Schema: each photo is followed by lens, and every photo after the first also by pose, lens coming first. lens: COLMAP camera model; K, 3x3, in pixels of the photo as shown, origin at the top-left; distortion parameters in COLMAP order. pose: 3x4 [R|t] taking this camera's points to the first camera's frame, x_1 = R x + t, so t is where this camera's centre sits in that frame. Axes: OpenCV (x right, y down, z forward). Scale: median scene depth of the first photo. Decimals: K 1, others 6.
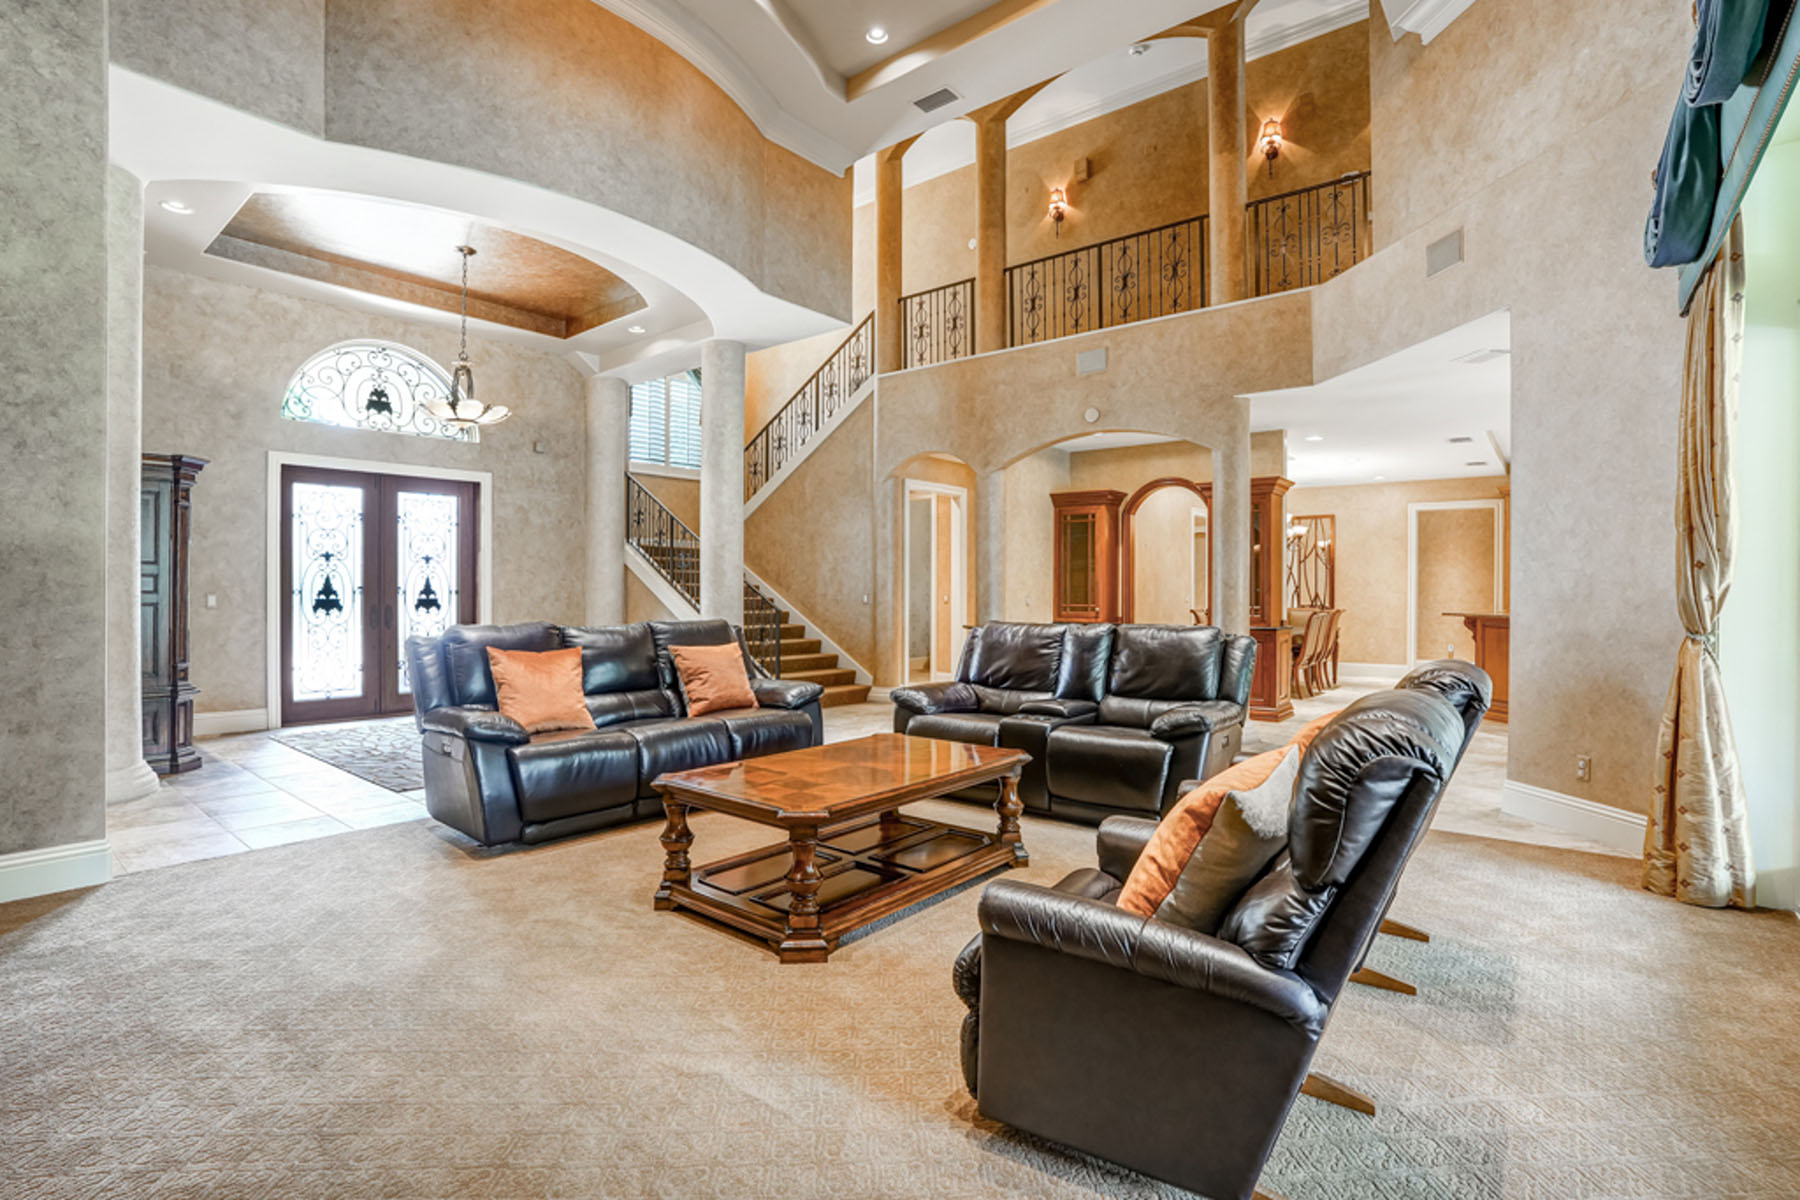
lens RADIAL K [[832.8, 0, 904.7], [0, 832.8, 599.5], [0, 0, 1]] dist [-0.040914, 0.002990]
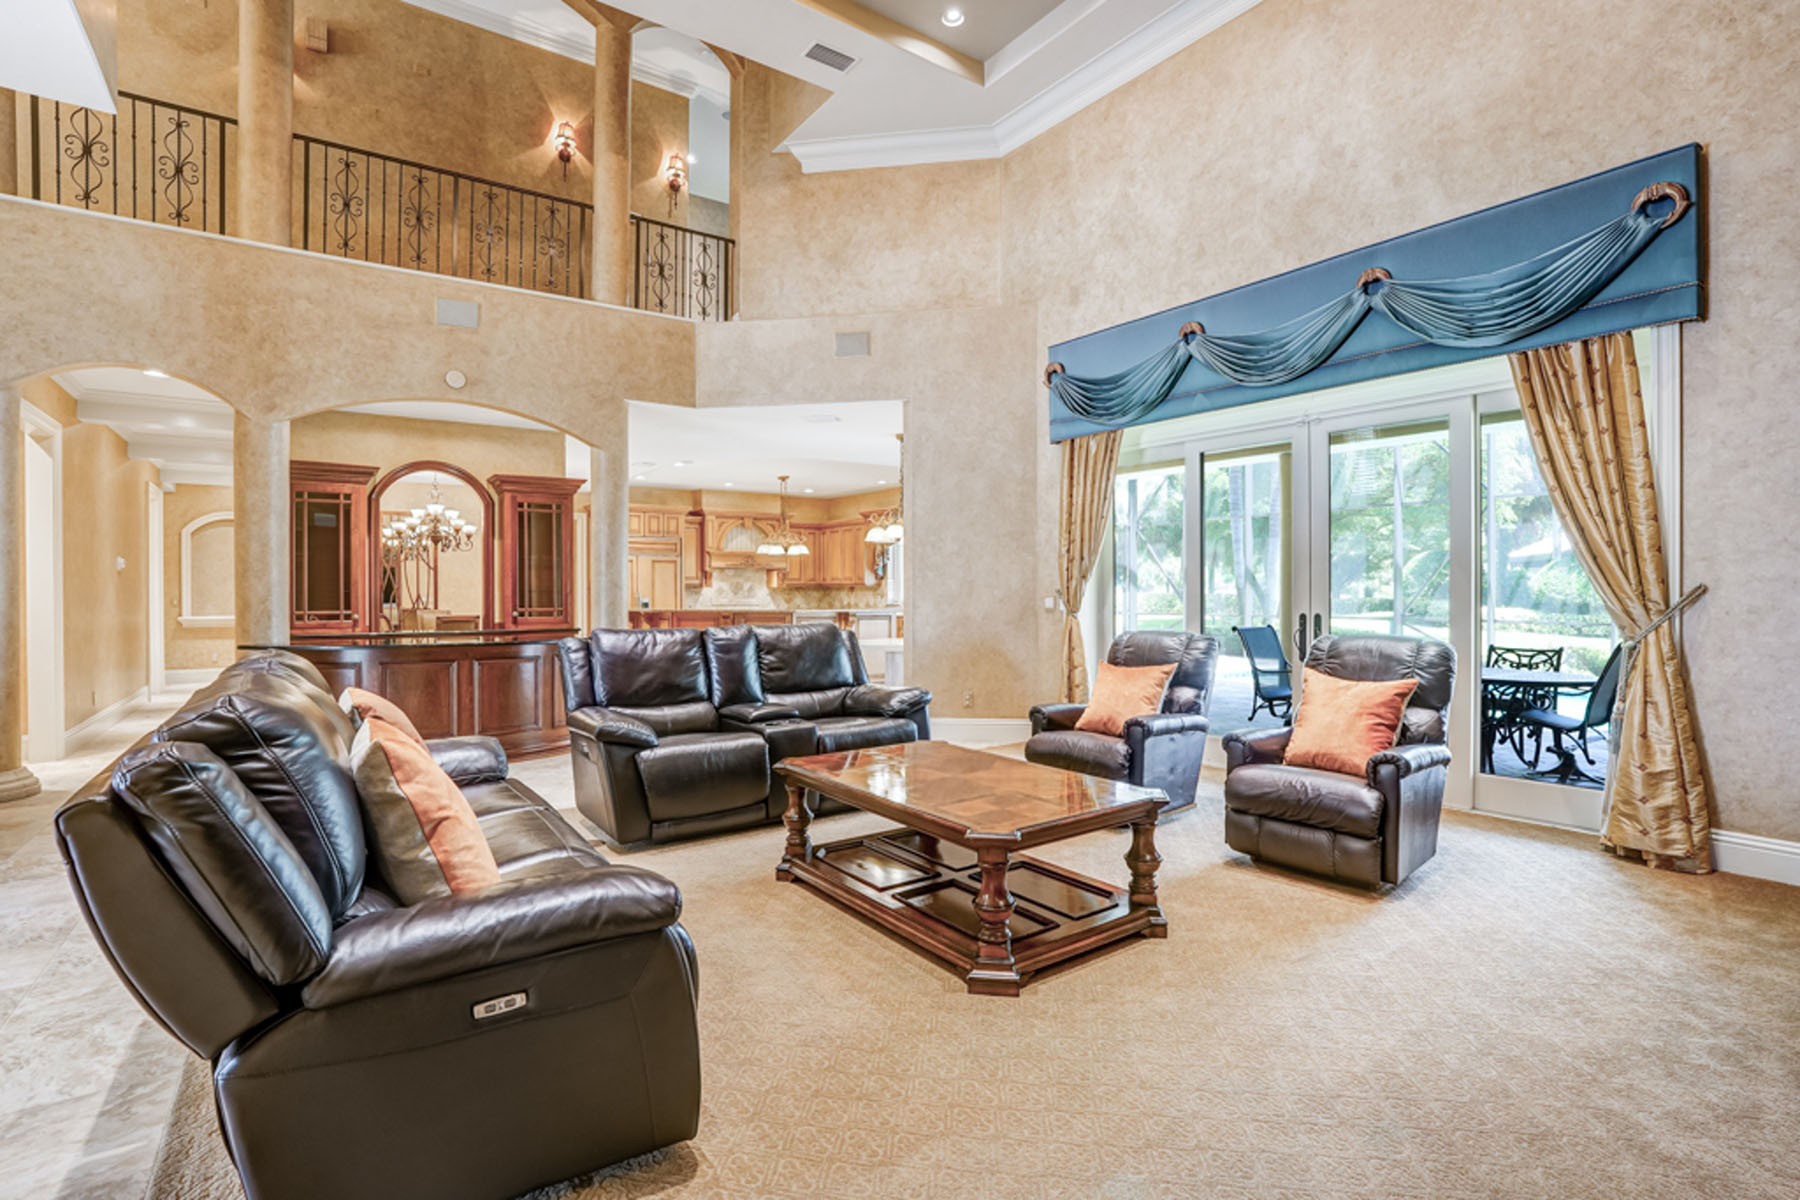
lens RADIAL K [[832.8, 0, 901.8], [0, 832.8, 594.2], [0, 0, 1]] dist [-0.040914, 0.002990]
pose [[0.278256, -0.007338, 0.960479, -0.463668], [0.014426, 0.999890, 0.003459, -0.005770], [-0.960399, 0.012893, 0.278331, 0.376627]]
